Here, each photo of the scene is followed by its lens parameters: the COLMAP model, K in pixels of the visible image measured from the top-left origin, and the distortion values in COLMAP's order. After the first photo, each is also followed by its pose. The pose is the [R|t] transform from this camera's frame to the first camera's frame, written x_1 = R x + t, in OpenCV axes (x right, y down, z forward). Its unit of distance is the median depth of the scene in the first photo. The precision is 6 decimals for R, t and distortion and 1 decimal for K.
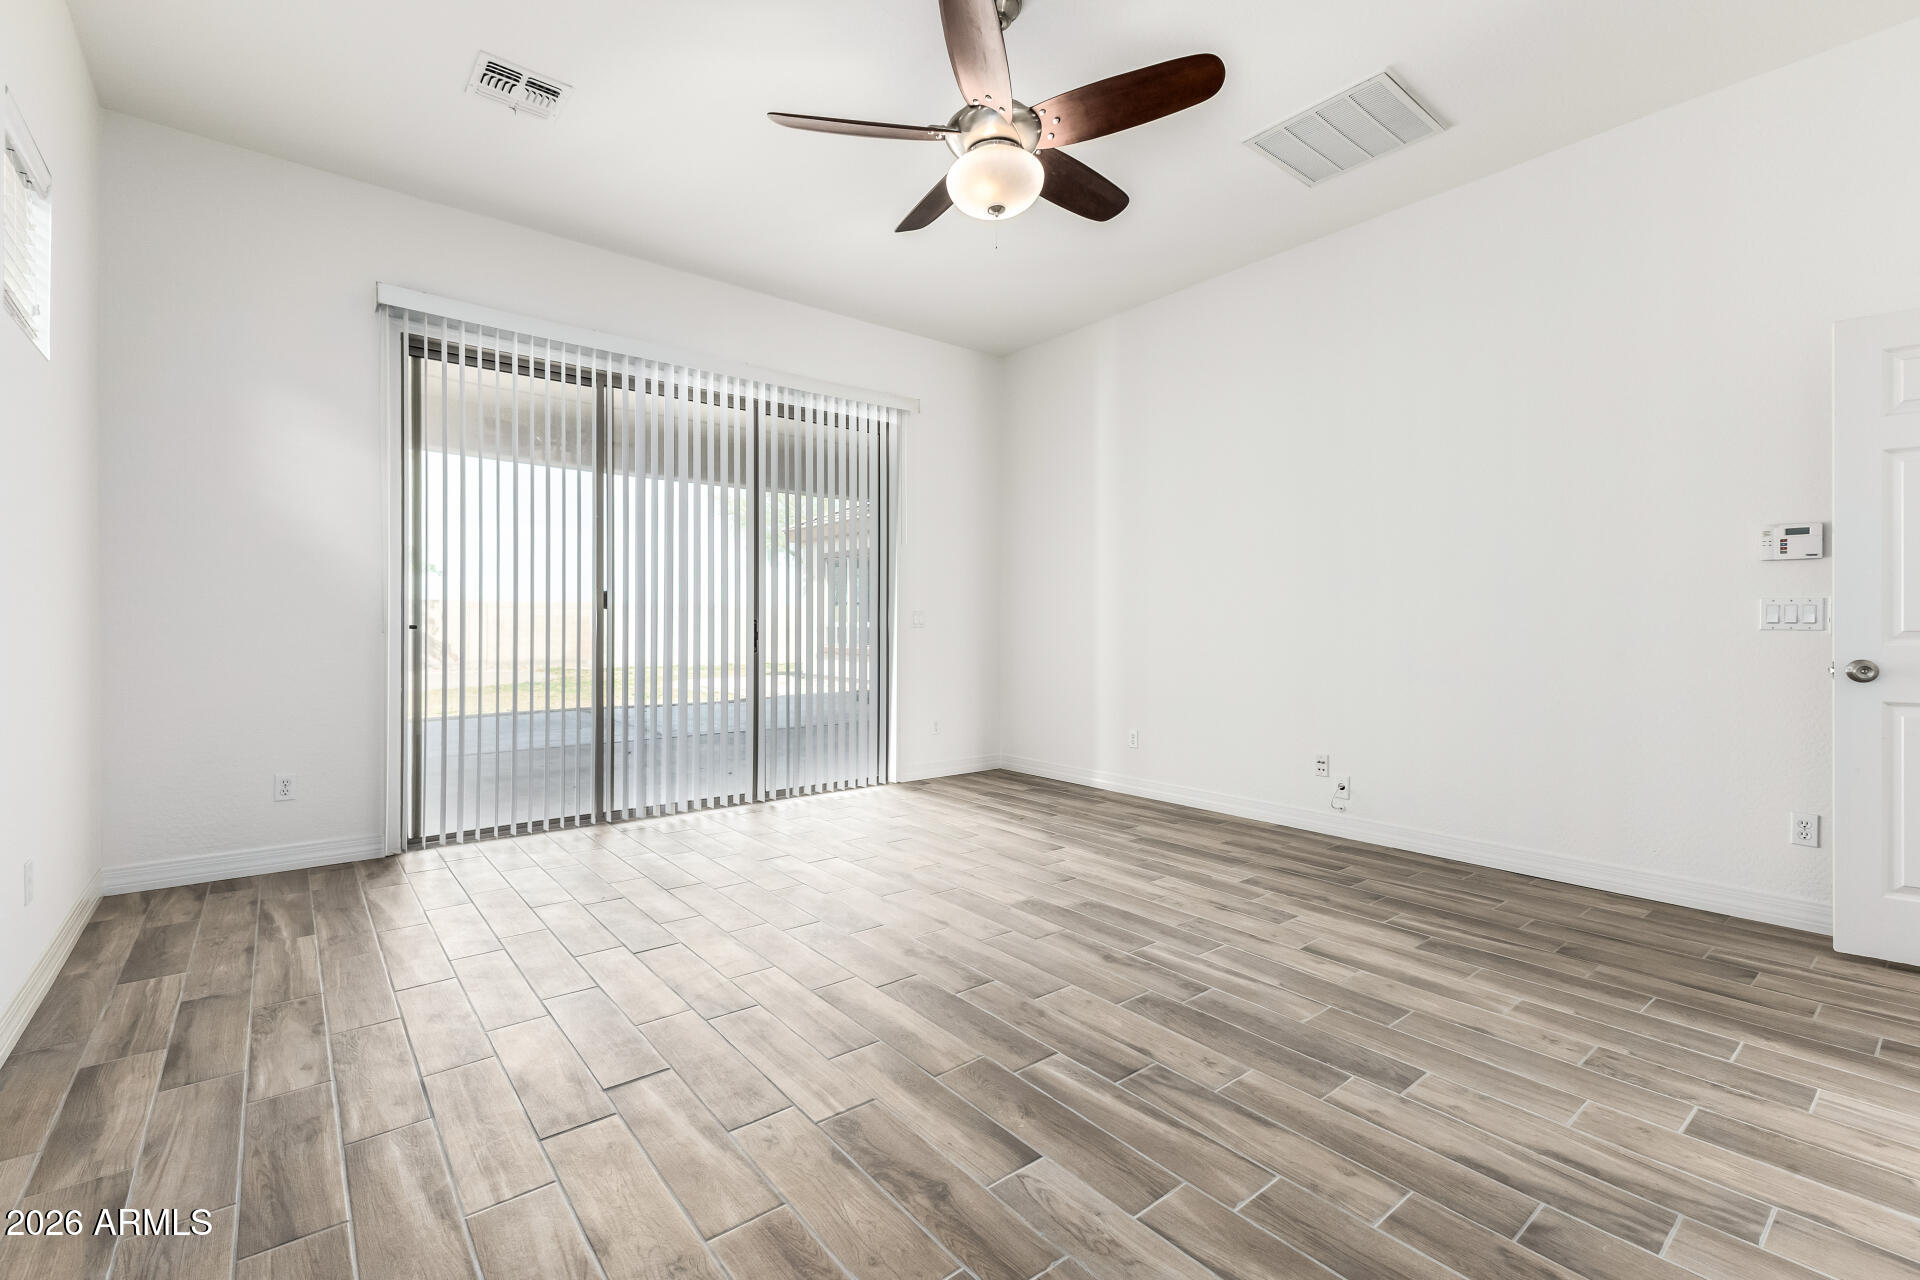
lens RADIAL K [[837.9, 0, 970.5], [0, 837.9, 628.6], [0, 0, 1]] dist [0.008578, -0.000792]
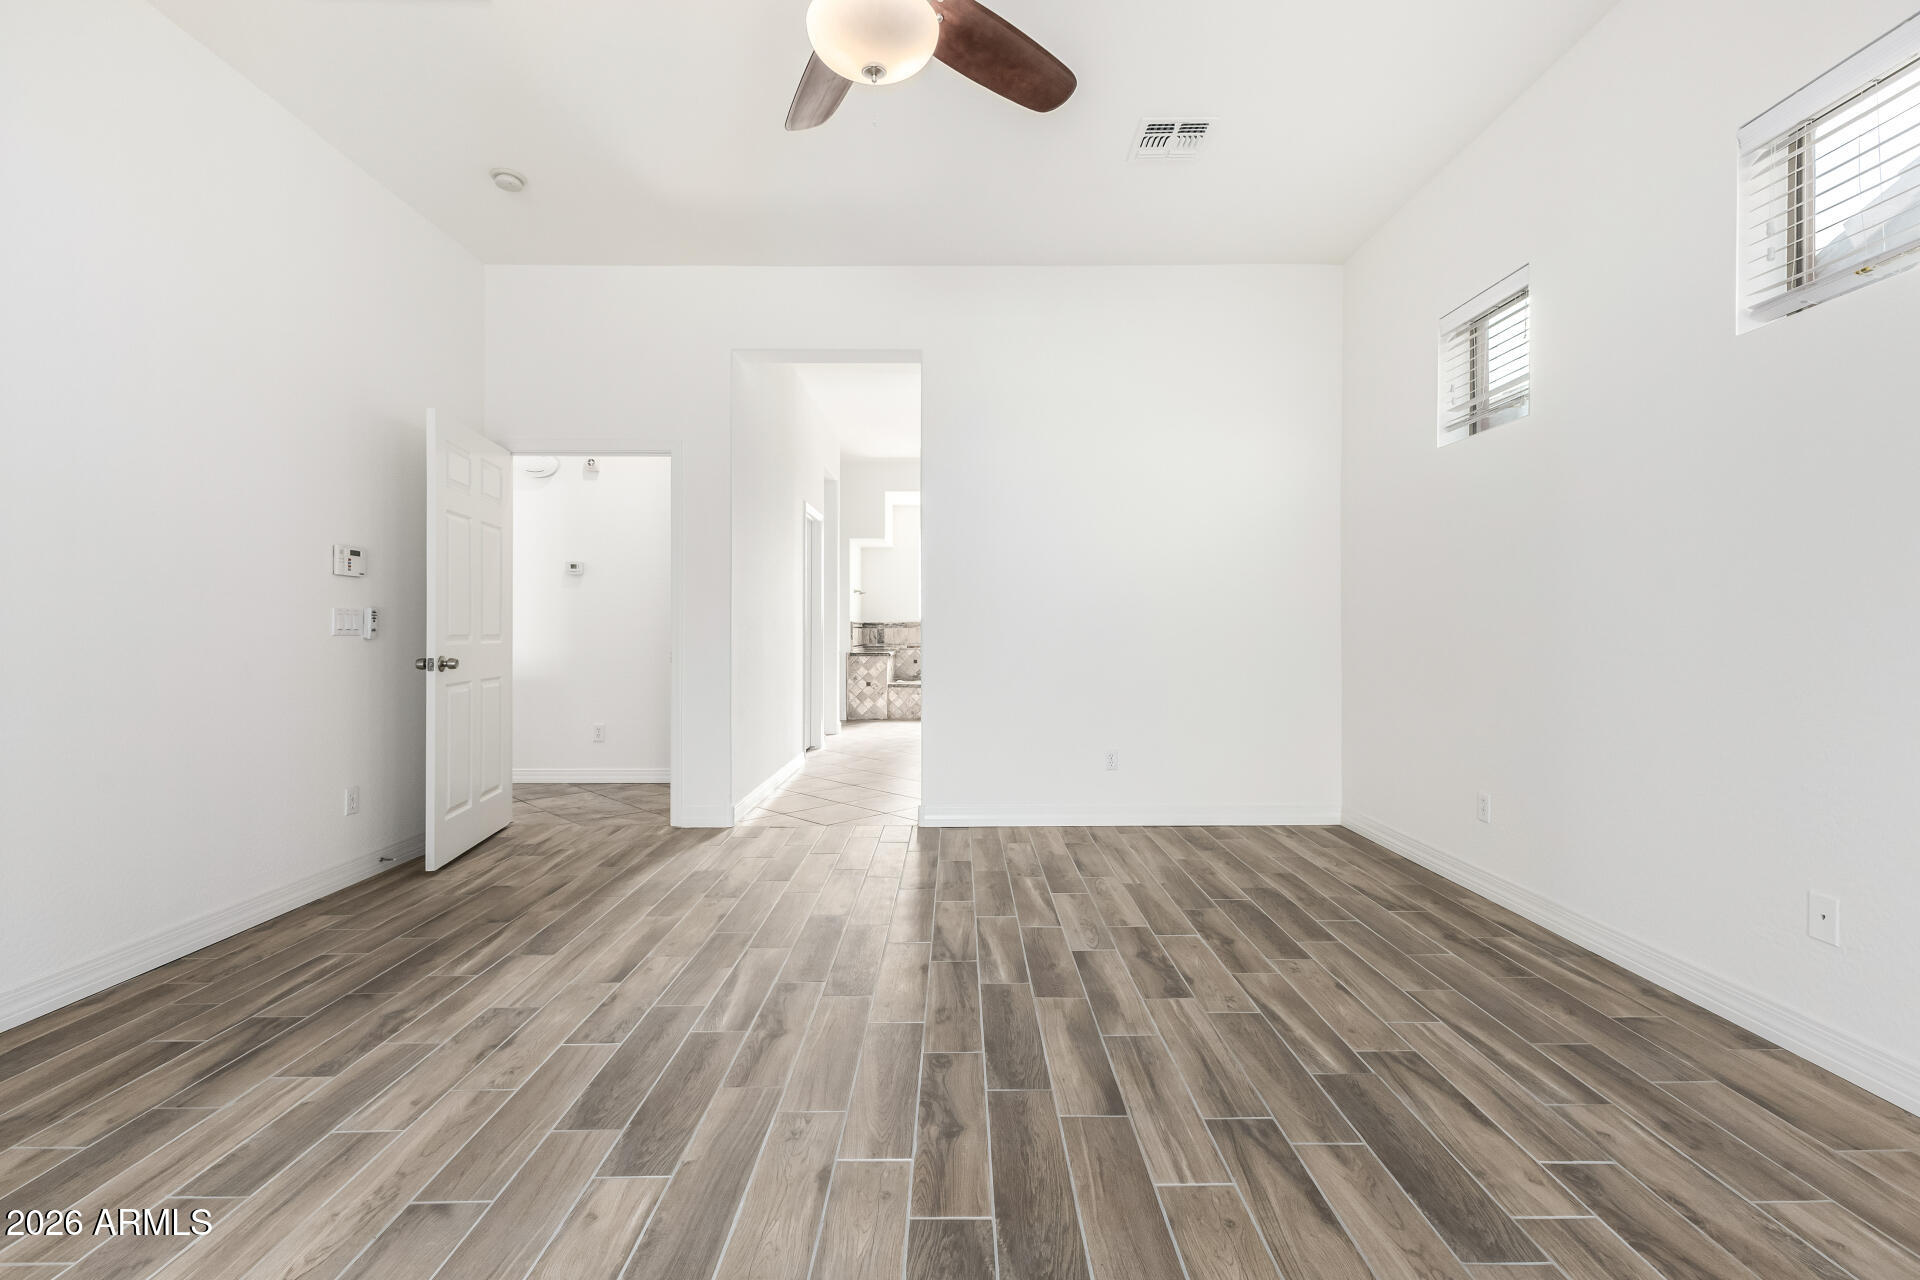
lens RADIAL K [[837.9, 0, 968.6], [0, 837.9, 634.7], [0, 0, 1]] dist [0.008578, -0.000792]
pose [[-0.779016, -0.002292, 0.627000, -0.472863], [0.005046, 0.999938, 0.009924, -0.007377], [-0.626984, 0.010895, -0.778956, 1.439809]]
